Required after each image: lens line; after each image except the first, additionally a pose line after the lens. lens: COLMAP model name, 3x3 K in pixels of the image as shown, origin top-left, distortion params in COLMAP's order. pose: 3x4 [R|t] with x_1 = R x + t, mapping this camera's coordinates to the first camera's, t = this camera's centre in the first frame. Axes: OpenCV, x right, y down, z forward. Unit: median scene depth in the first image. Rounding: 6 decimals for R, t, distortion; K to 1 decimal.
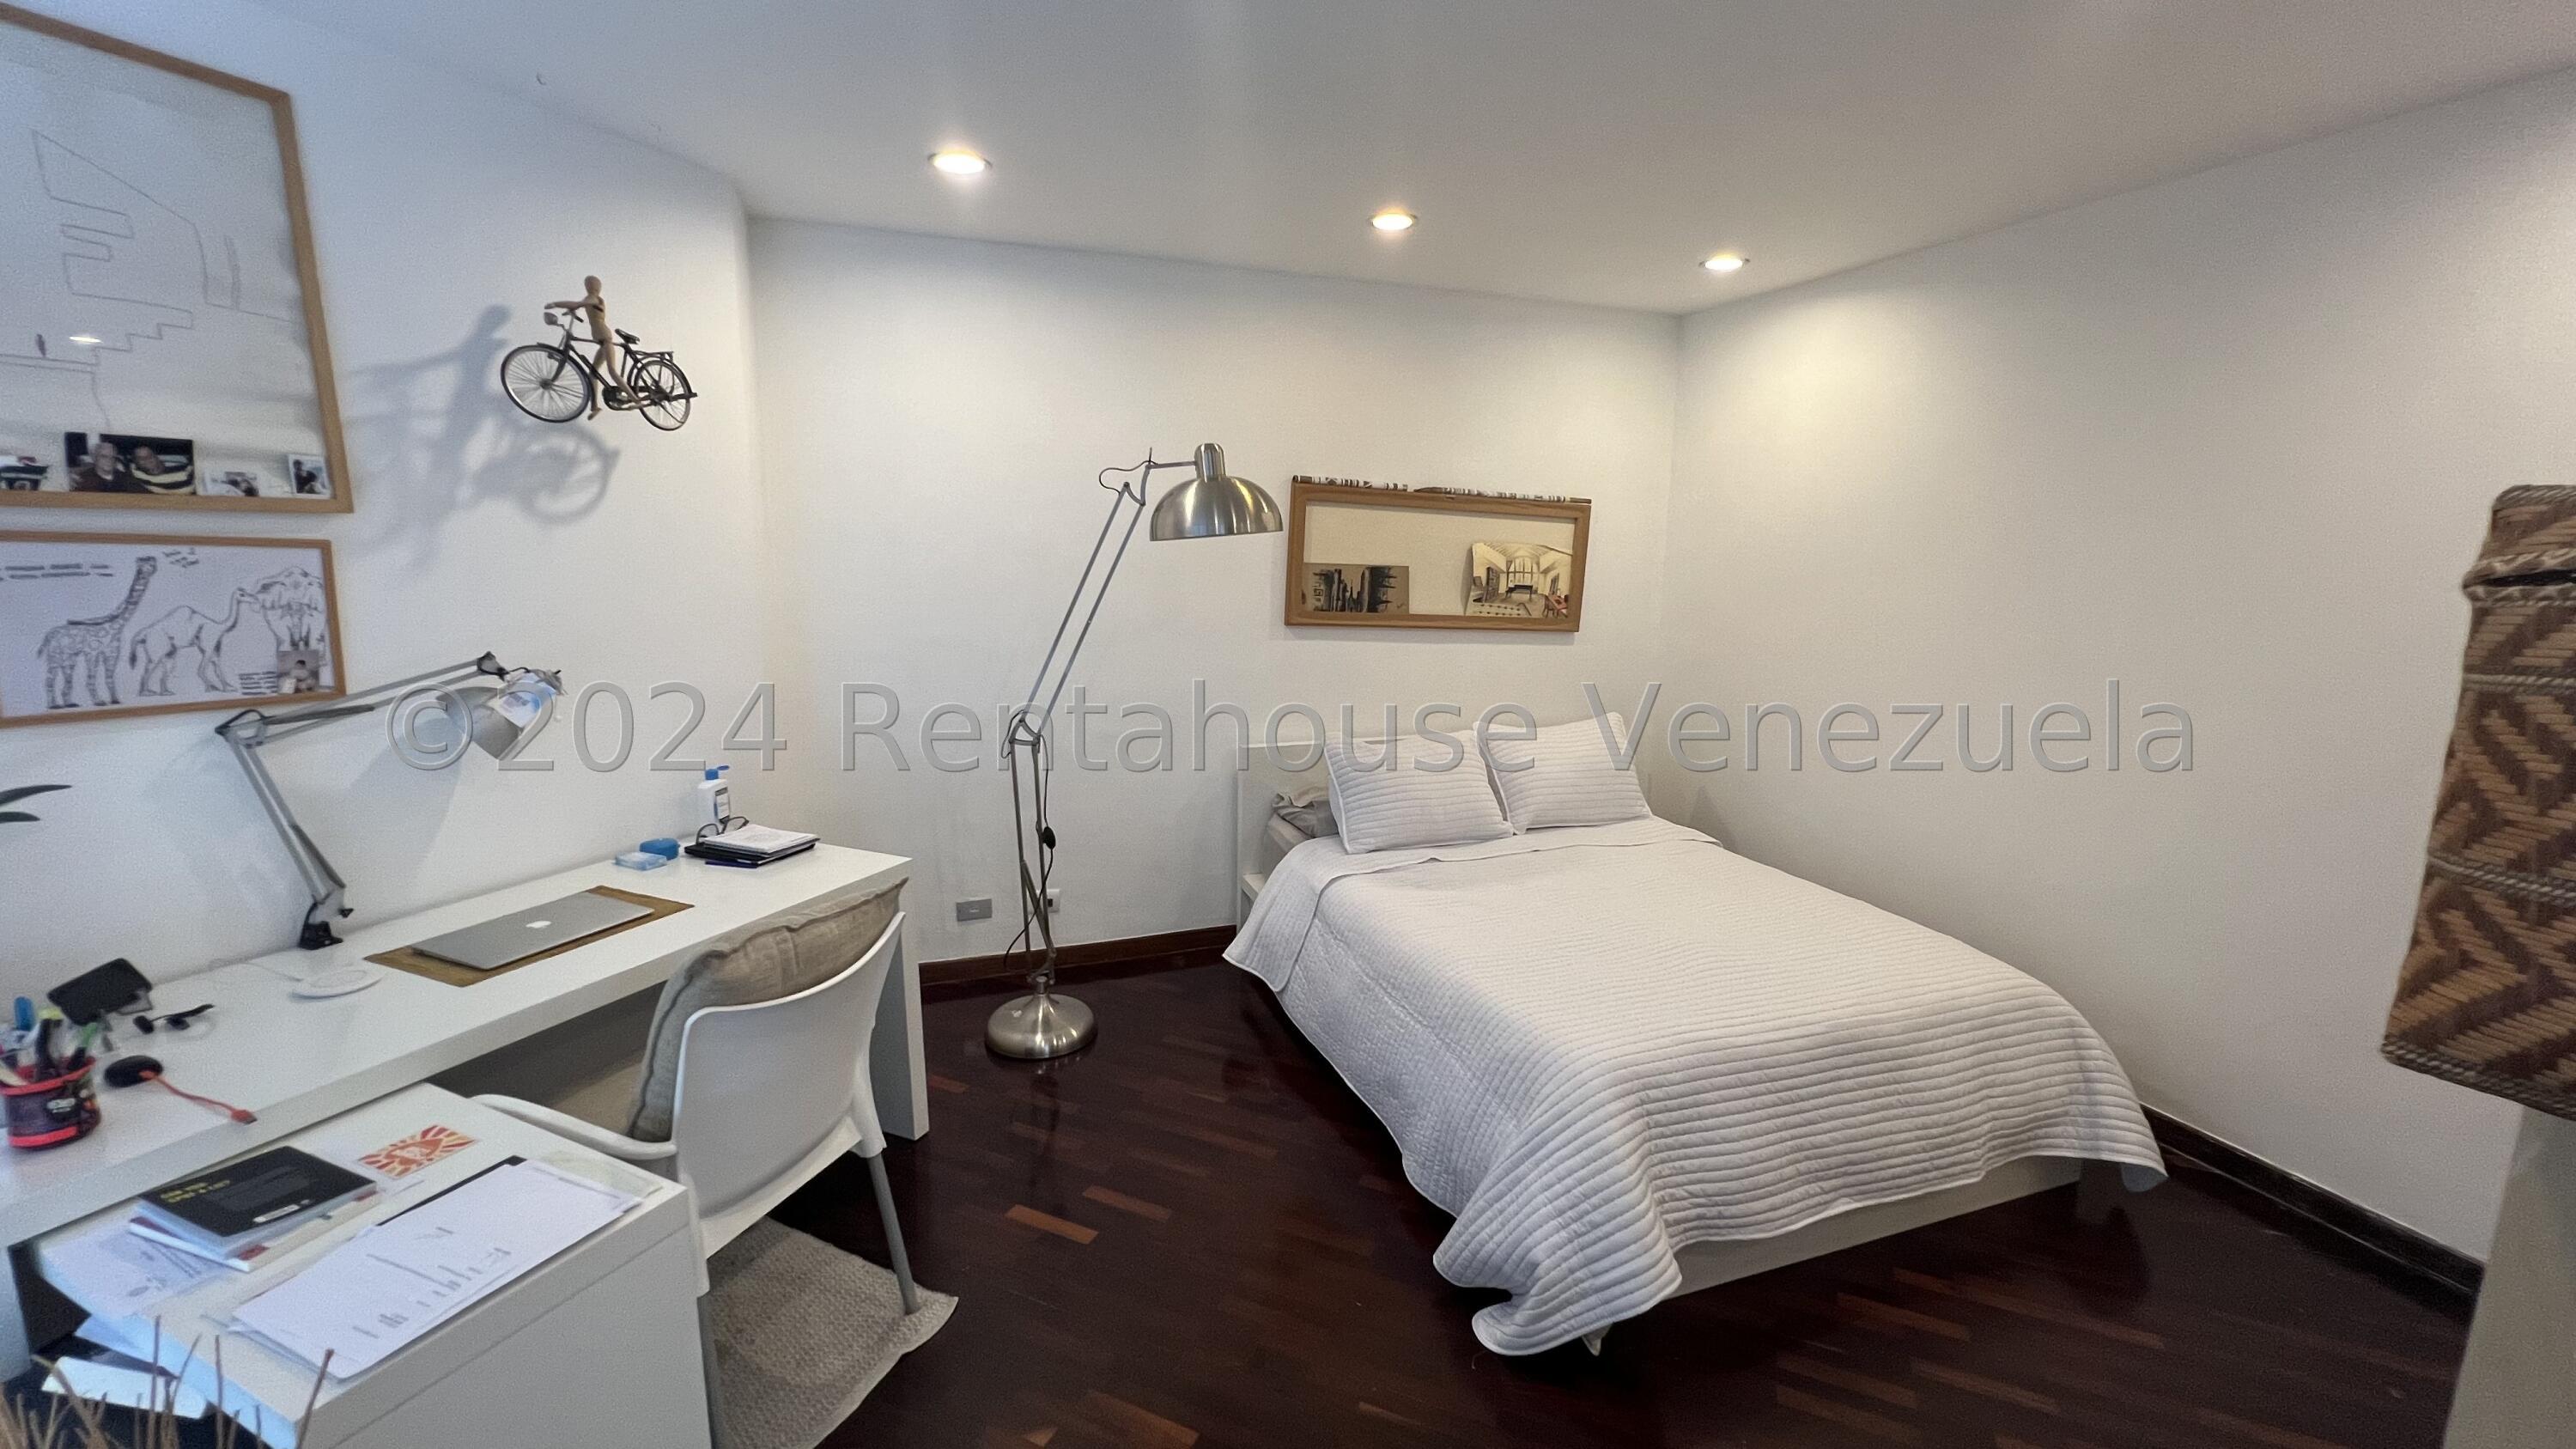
lens RADIAL K [[1031.8, 0, 1291.6], [0, 1031.8, 724.6], [0, 0, 1]] dist [-0.000193, 0.000573]
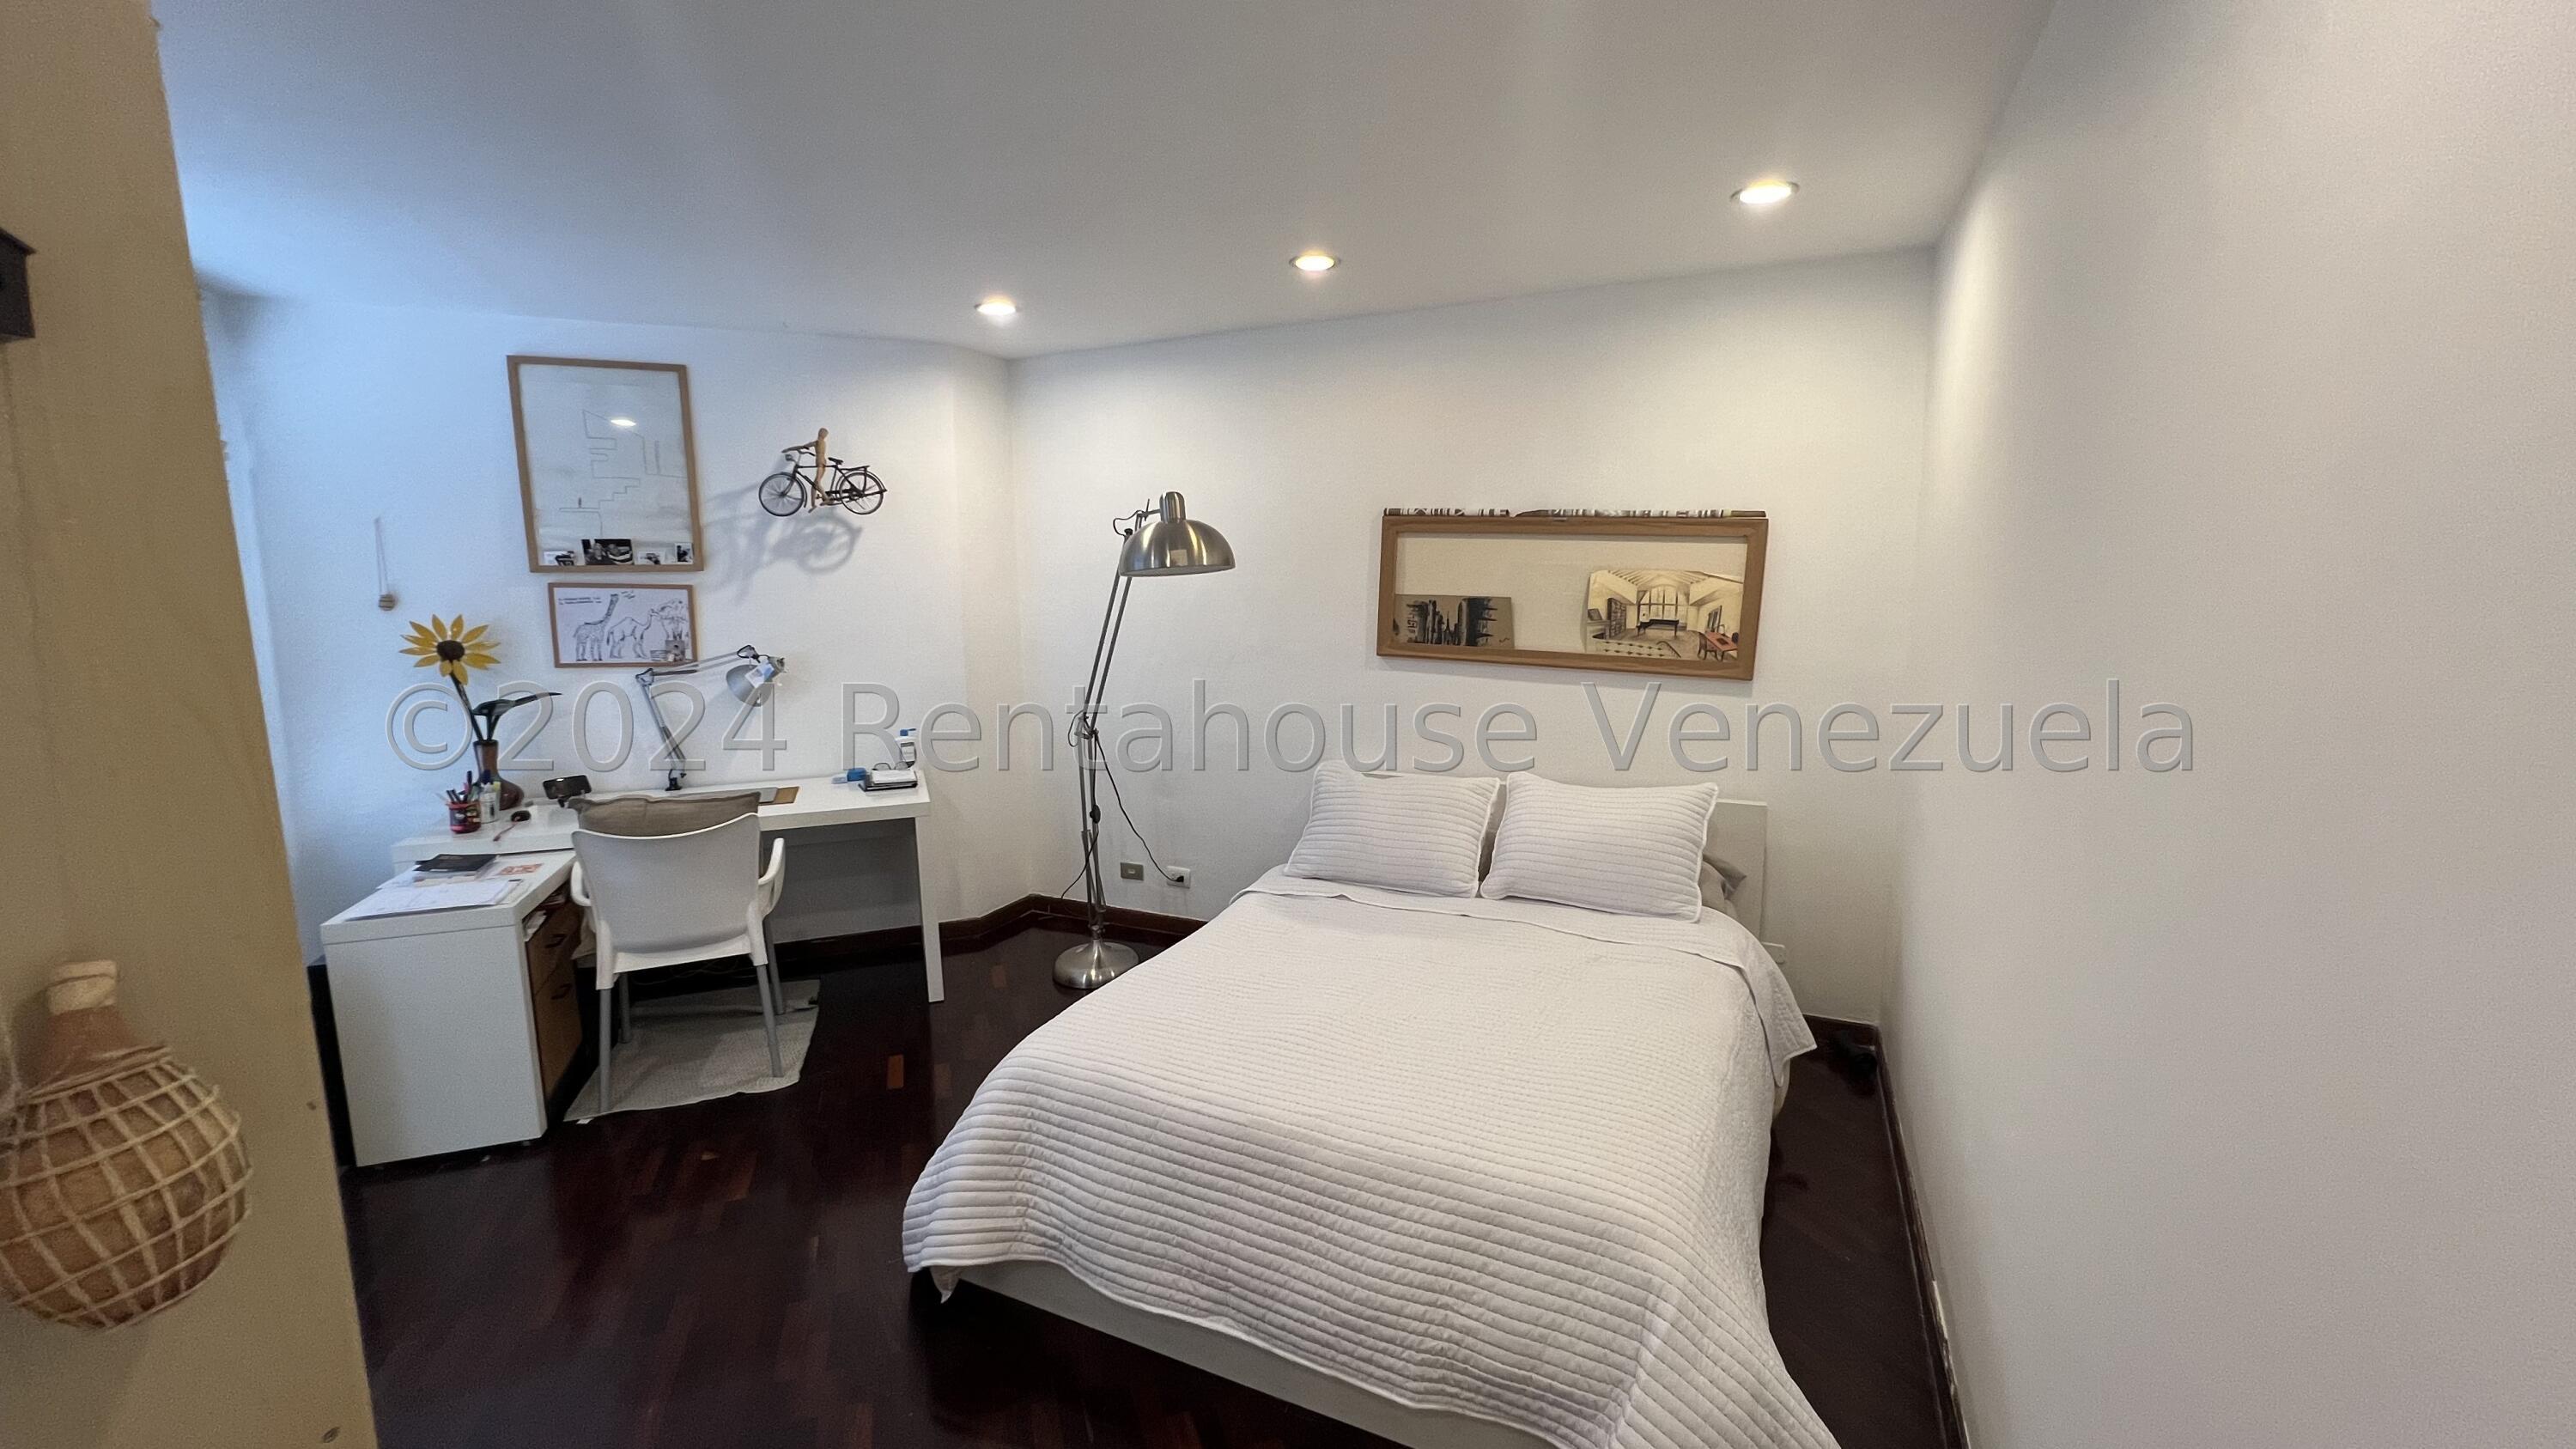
lens RADIAL K [[1031.8, 0, 1291.6], [0, 1031.8, 729.7], [0, 0, 1]] dist [-0.000193, 0.000573]
pose [[0.699259, 0.087882, -0.709446, 0.934308], [-0.107729, 0.994036, 0.016953, -0.044494], [0.706704, 0.064574, 0.704556, 0.320589]]
